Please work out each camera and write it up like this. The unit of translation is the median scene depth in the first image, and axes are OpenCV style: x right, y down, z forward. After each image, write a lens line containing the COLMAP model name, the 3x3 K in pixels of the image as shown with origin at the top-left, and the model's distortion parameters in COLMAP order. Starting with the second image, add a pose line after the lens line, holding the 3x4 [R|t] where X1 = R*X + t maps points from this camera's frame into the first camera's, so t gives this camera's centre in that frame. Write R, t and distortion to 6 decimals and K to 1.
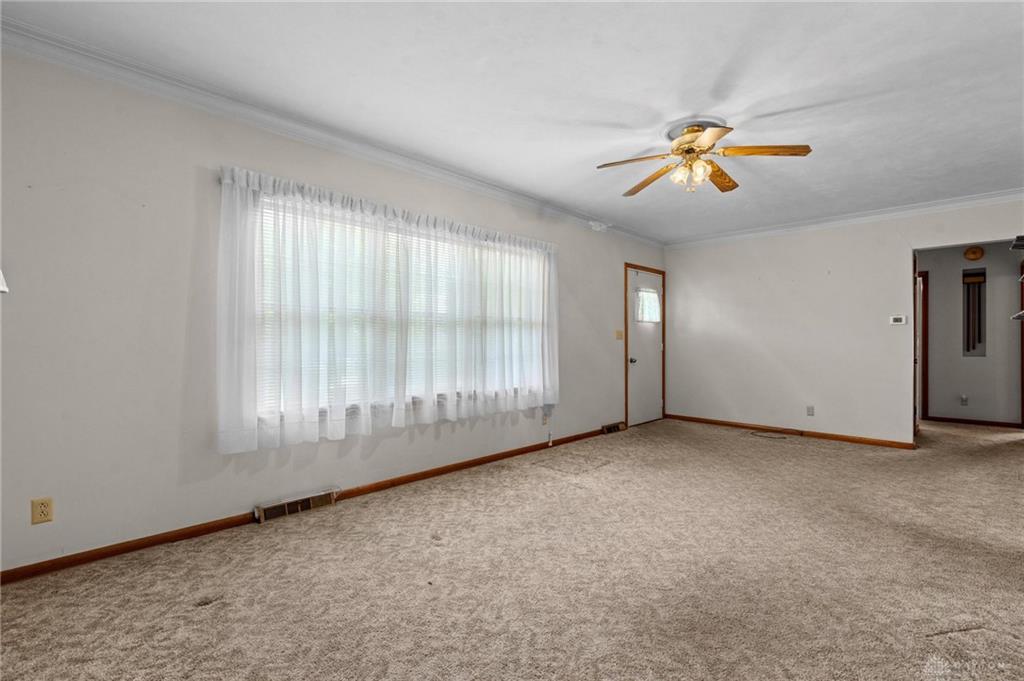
lens RADIAL K [[463.5, 0, 512.0], [0, 463.5, 340.5], [0, 0, 1]] dist [0.000650, 0.000160]
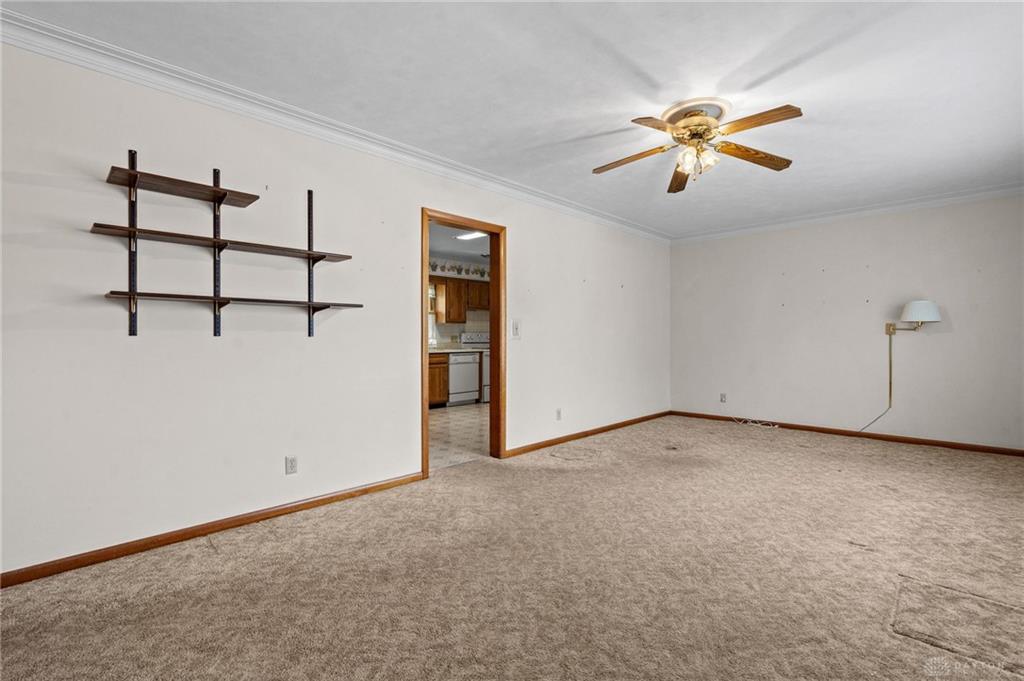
lens RADIAL K [[468.4, 0, 514.8], [0, 468.4, 335.6], [0, 0, 1]] dist [-0.000542, 0.000393]
pose [[-0.999994, 0.000560, -0.003408, 0.525691], [0.000582, 0.999978, -0.006578, 0.003864], [0.003404, -0.006580, -0.999973, 1.356910]]
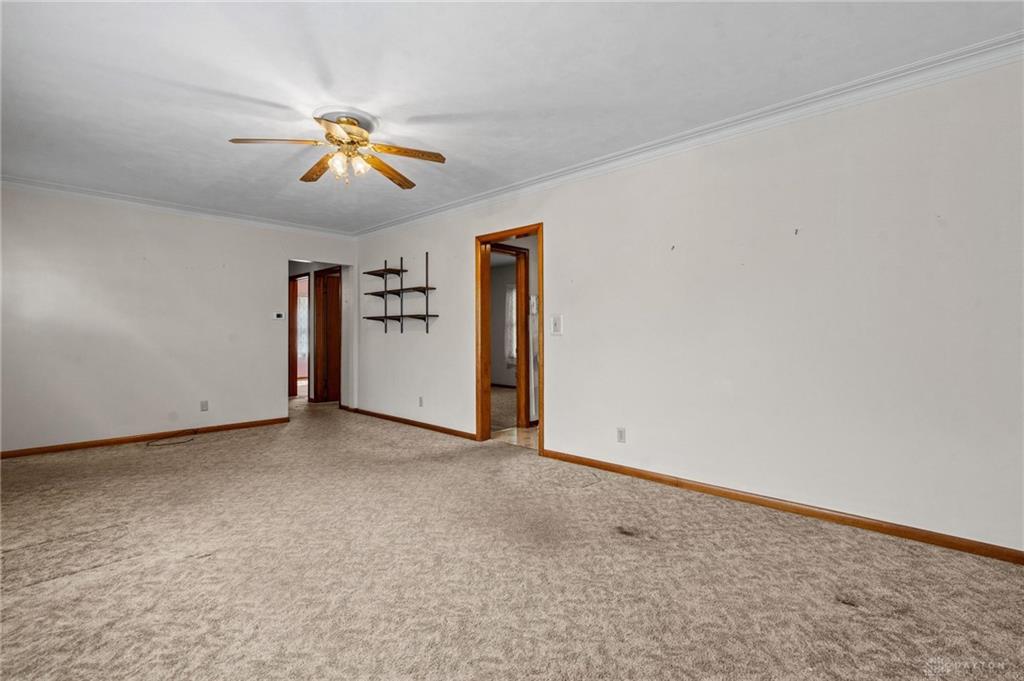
lens RADIAL K [[468.4, 0, 514.8], [0, 468.4, 335.6], [0, 0, 1]] dist [-0.000542, 0.000393]
pose [[-0.015385, -0.006963, 0.999857, -0.420759], [0.000031, 0.999976, 0.006964, -0.002151], [-0.999882, 0.000138, -0.015385, 0.452821]]
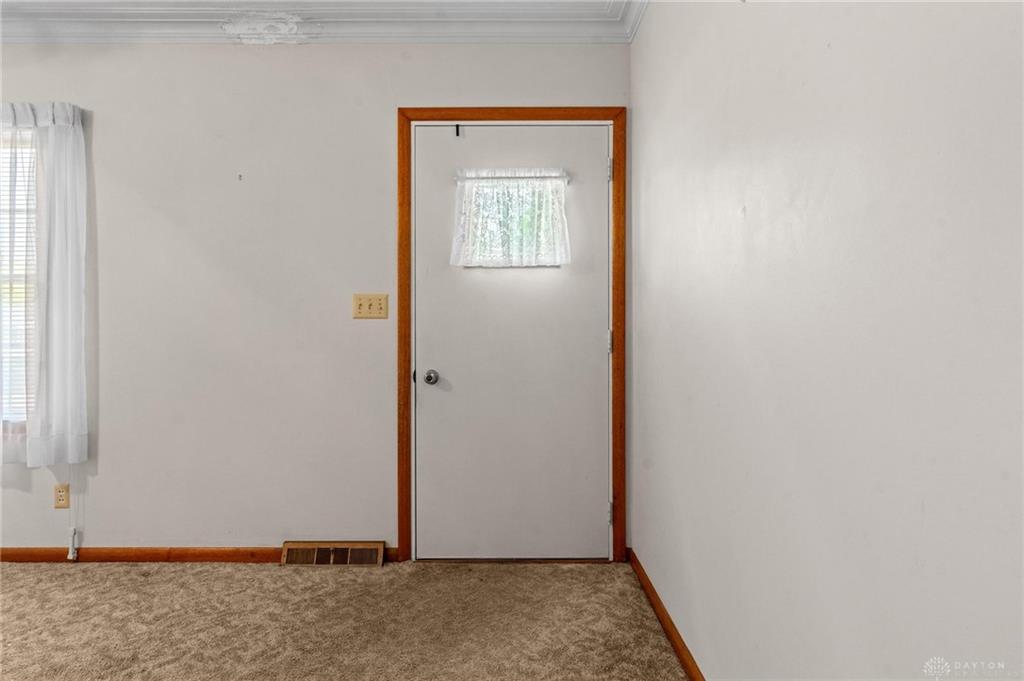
lens RADIAL K [[569.9, 0, 509.4], [0, 569.9, 329.4], [0, 0, 1]] dist [-0.001424, 0.002656]
pose [[0.699220, 0.001711, -0.714904, 0.841612], [0.003145, 0.999980, 0.005469, 0.004882], [0.714899, -0.006072, 0.699201, 1.004178]]
